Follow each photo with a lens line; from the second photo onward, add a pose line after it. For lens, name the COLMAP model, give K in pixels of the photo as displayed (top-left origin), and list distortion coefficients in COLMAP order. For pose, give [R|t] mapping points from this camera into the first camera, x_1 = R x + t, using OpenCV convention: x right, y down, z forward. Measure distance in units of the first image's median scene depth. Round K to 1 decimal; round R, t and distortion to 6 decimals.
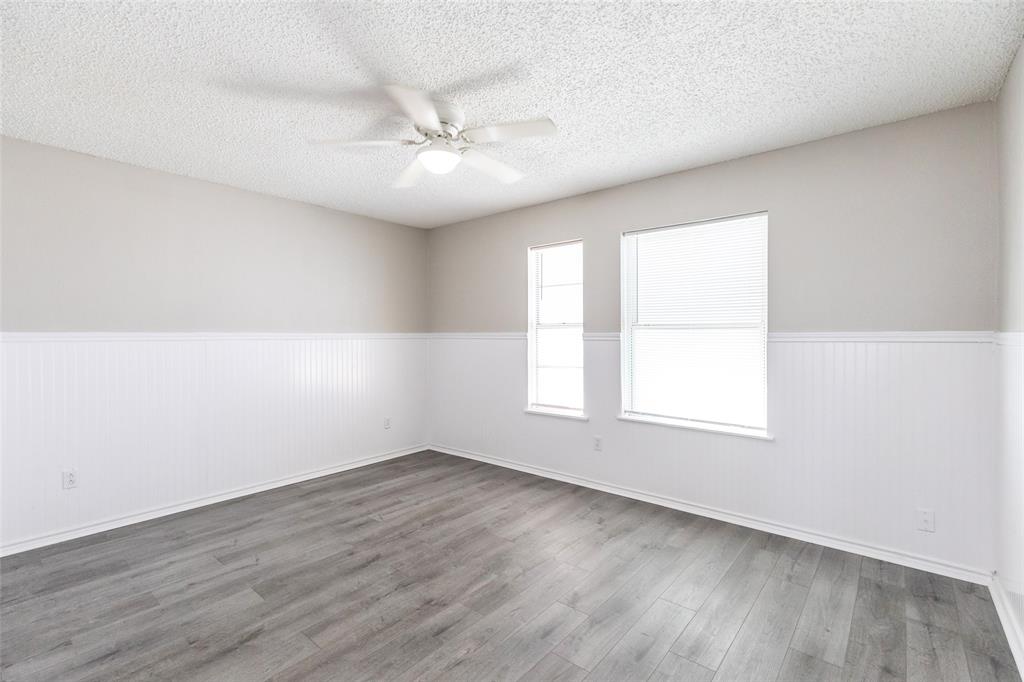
lens RADIAL K [[465.3, 0, 502.7], [0, 465.3, 342.9], [0, 0, 1]] dist [0.003376, 0.000548]
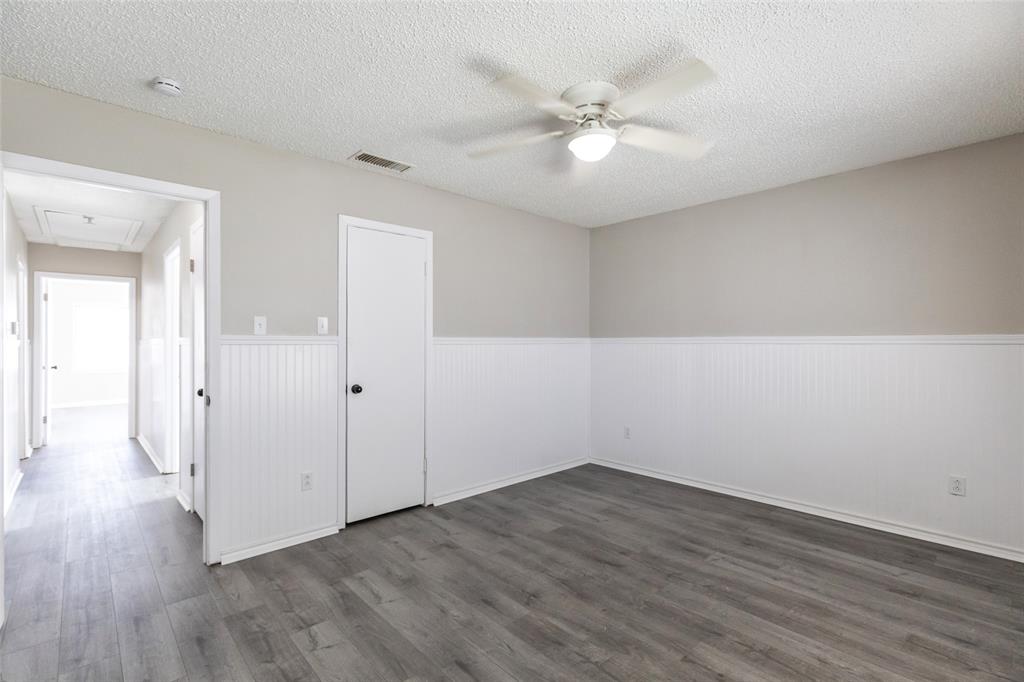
lens RADIAL K [[465.3, 0, 507.4], [0, 465.3, 344.1], [0, 0, 1]] dist [0.003376, 0.000548]
pose [[-0.119390, 0.009761, -0.992799, 0.617014], [-0.013504, 0.999843, 0.011454, -0.012908], [0.992756, 0.014774, -0.119239, 0.741874]]
